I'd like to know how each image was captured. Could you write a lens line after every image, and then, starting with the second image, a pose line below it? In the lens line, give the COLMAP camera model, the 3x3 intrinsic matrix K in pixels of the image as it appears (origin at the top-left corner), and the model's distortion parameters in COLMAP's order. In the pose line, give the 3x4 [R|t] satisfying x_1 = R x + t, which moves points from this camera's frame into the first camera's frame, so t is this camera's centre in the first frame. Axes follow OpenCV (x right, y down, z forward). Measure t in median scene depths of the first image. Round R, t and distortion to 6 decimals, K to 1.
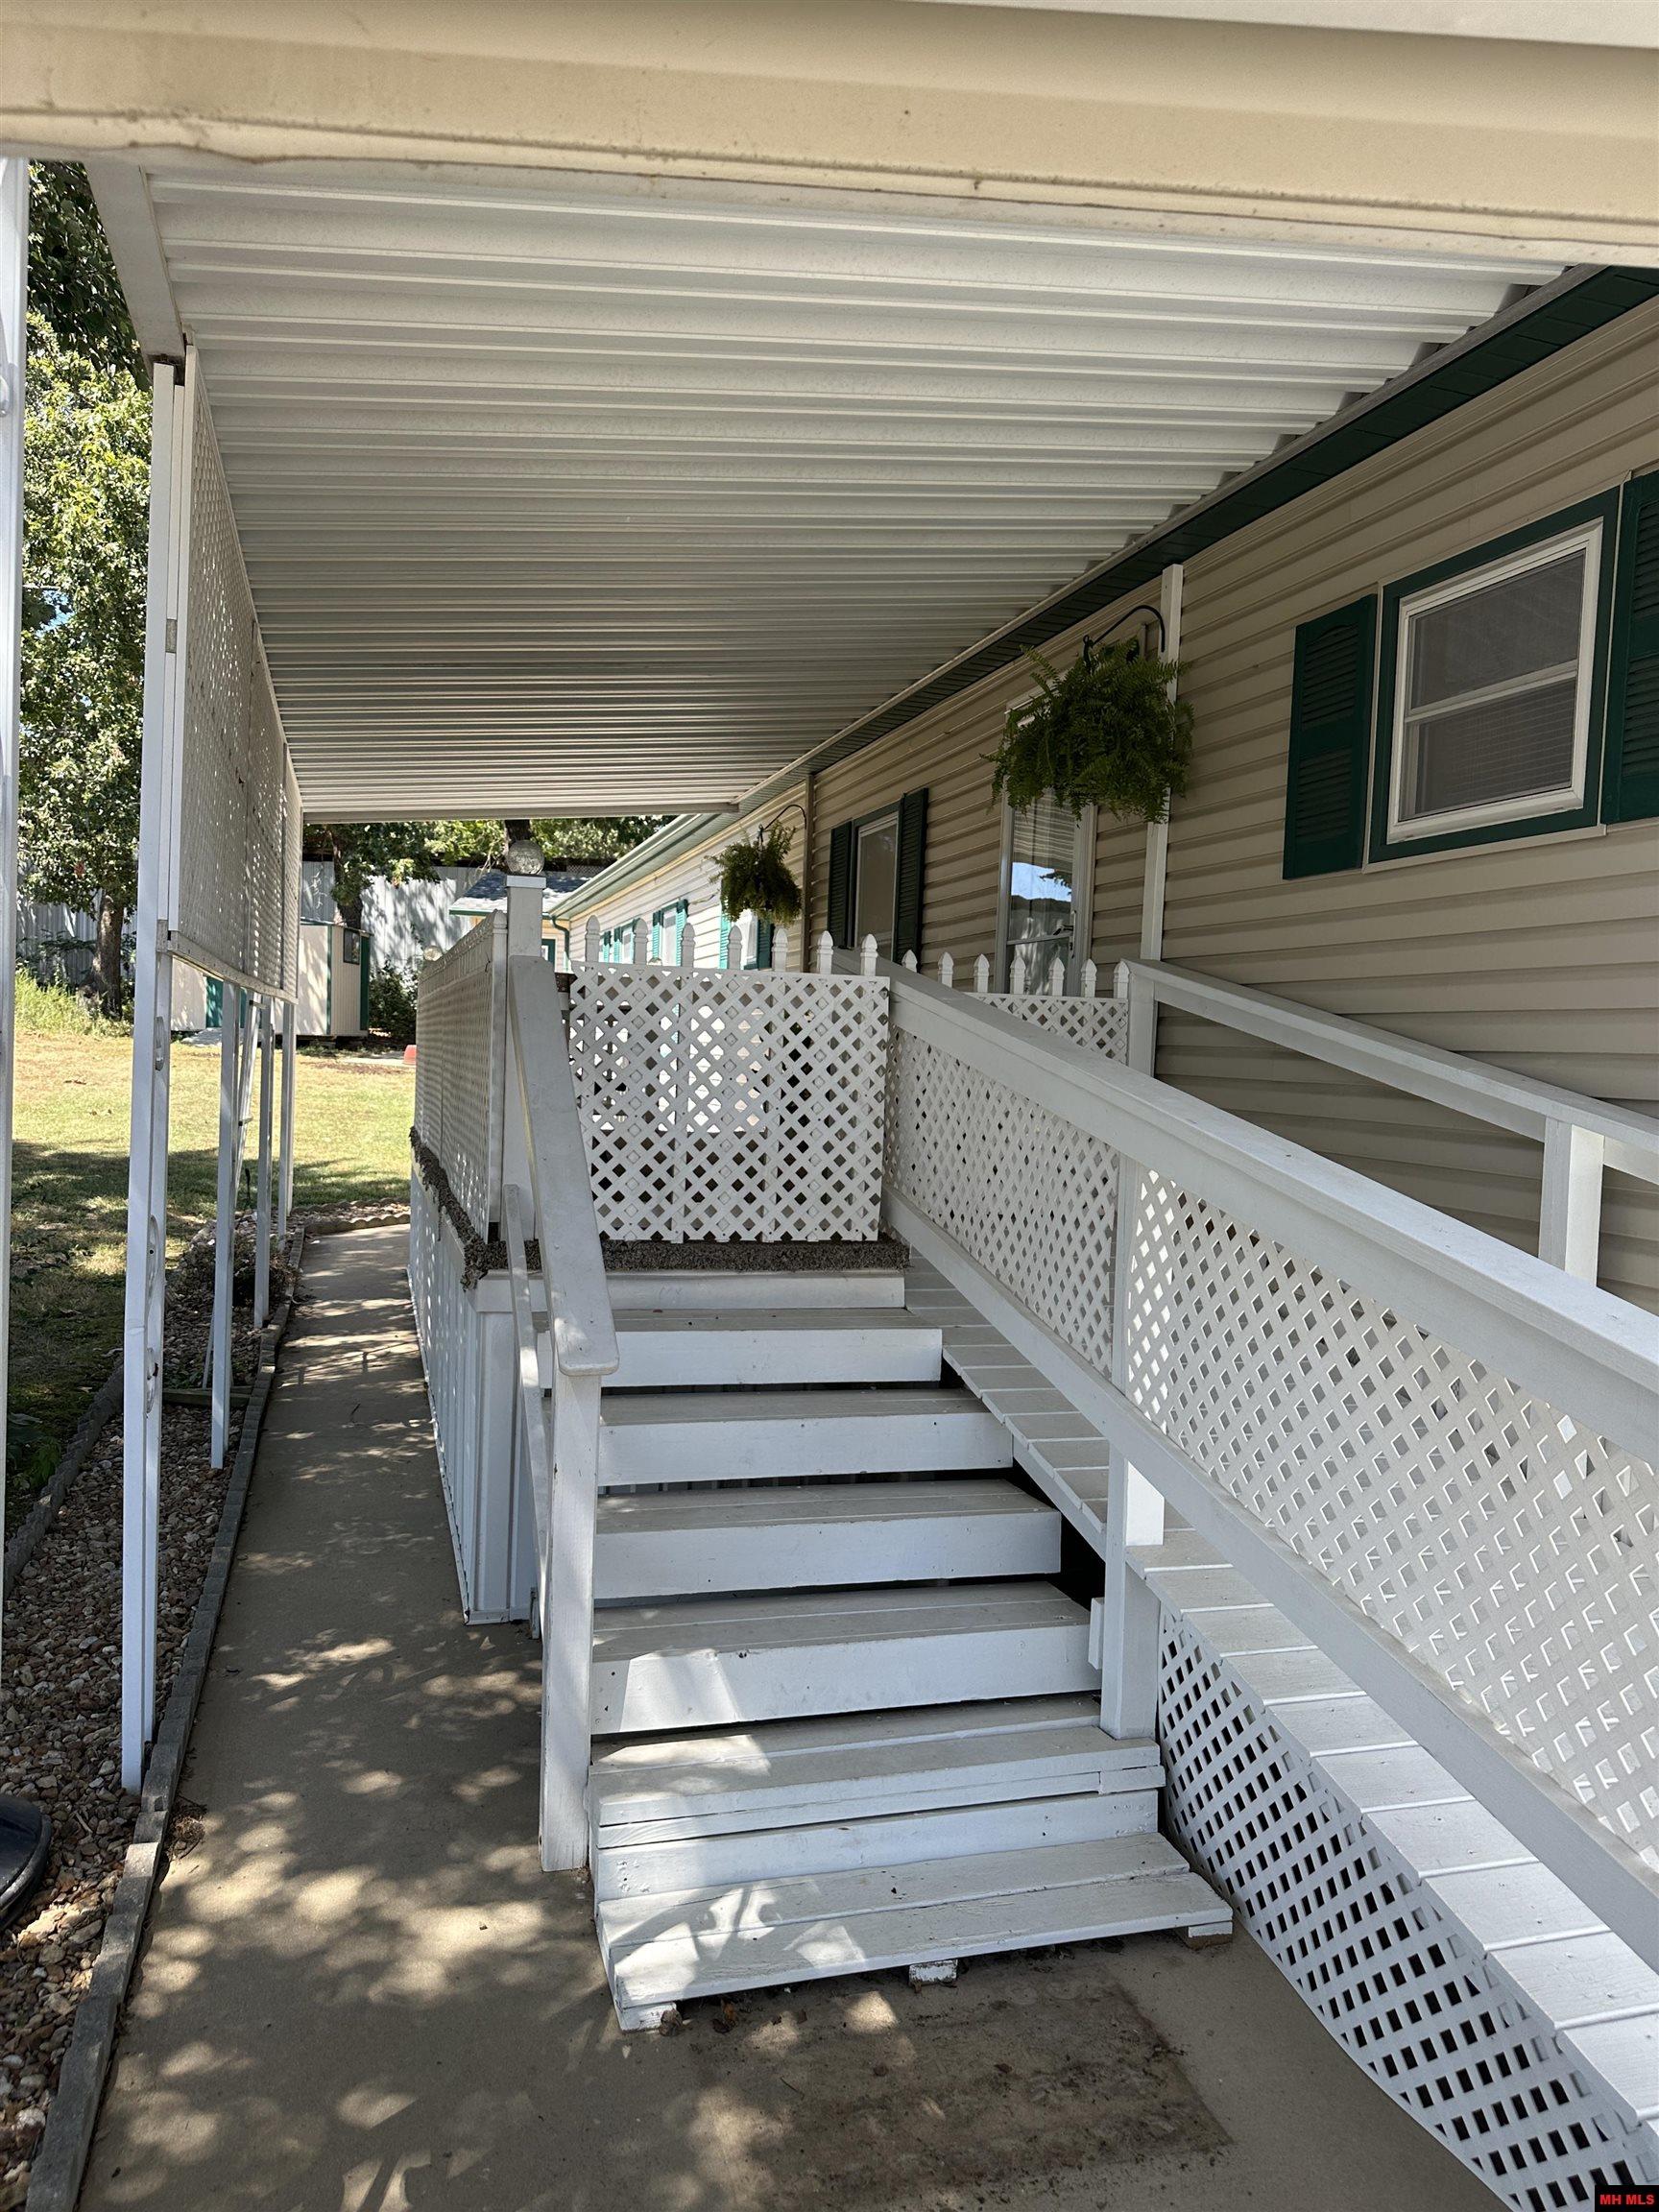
lens RADIAL K [[1560.1, 0, 822.1], [0, 1560.1, 1135.0], [0, 0, 1]] dist [0.101300, -0.139520]
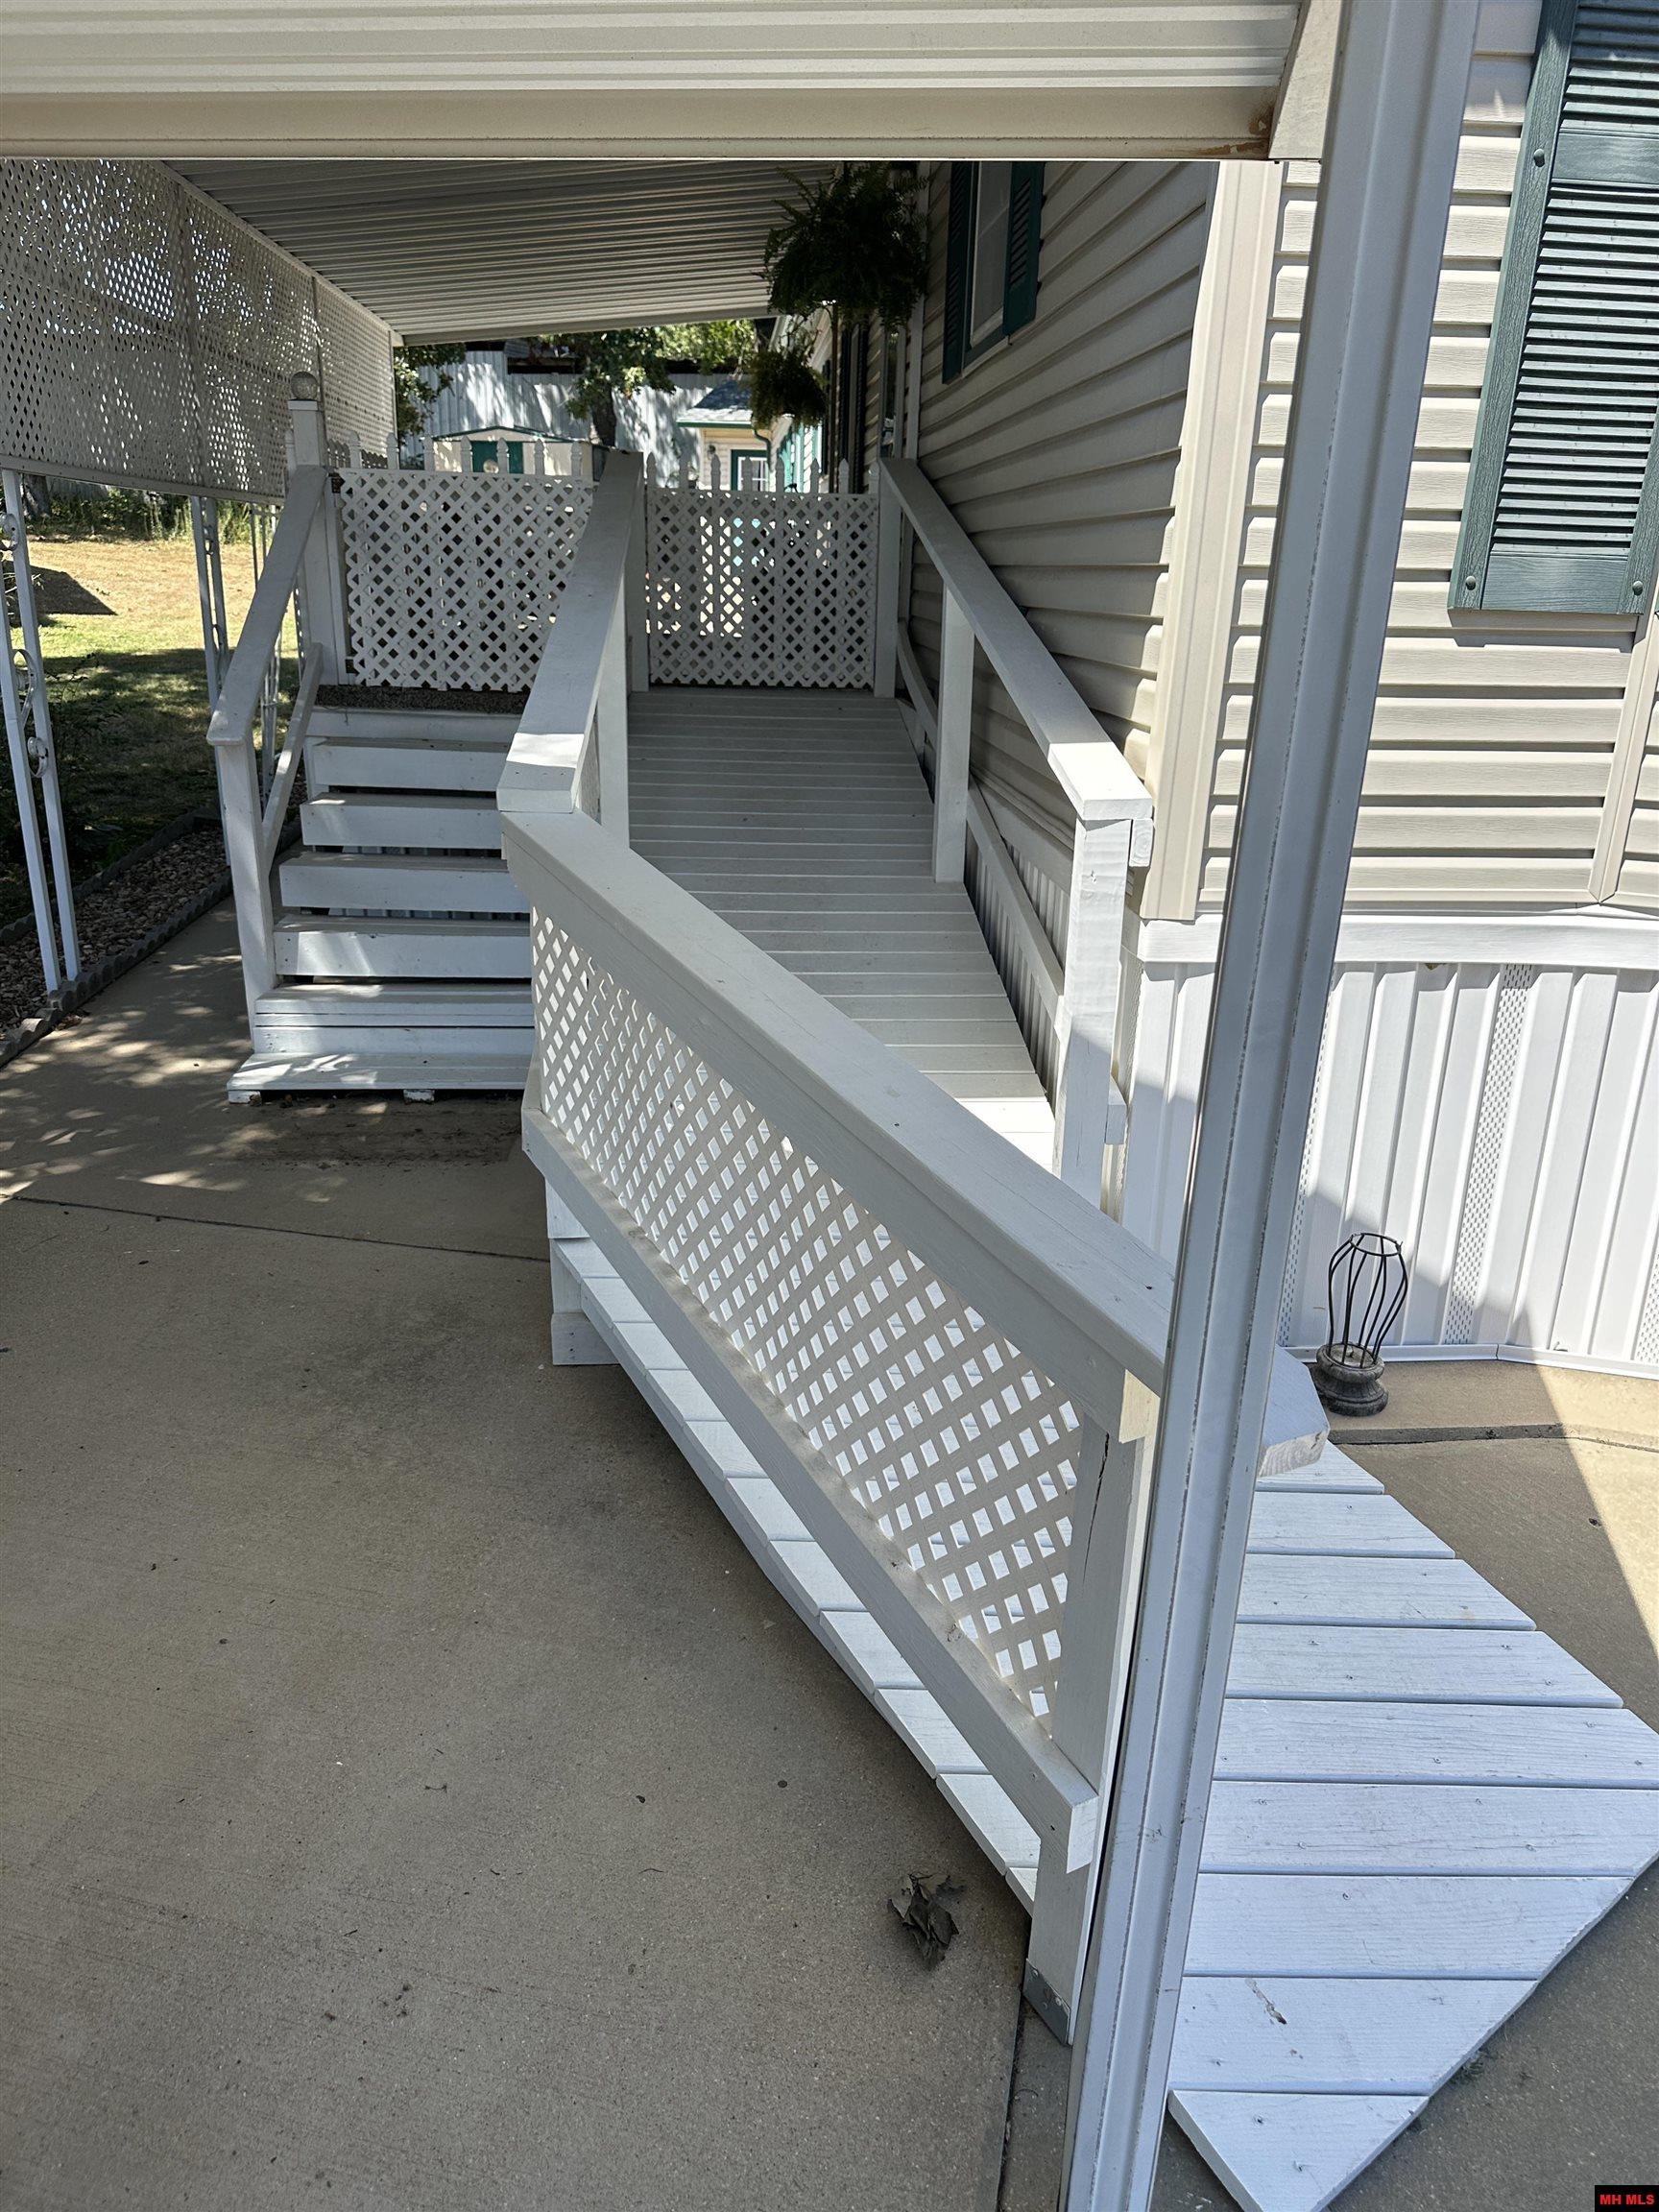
lens RADIAL K [[1560.1, 0, 822.1], [0, 1560.1, 1135.0], [0, 0, 1]] dist [0.101300, -0.139520]
pose [[0.976076, 0.063078, -0.208079, 0.744080], [-0.001896, 0.959427, 0.281950, 0.071434], [0.217422, -0.274810, 0.936593, -0.455542]]
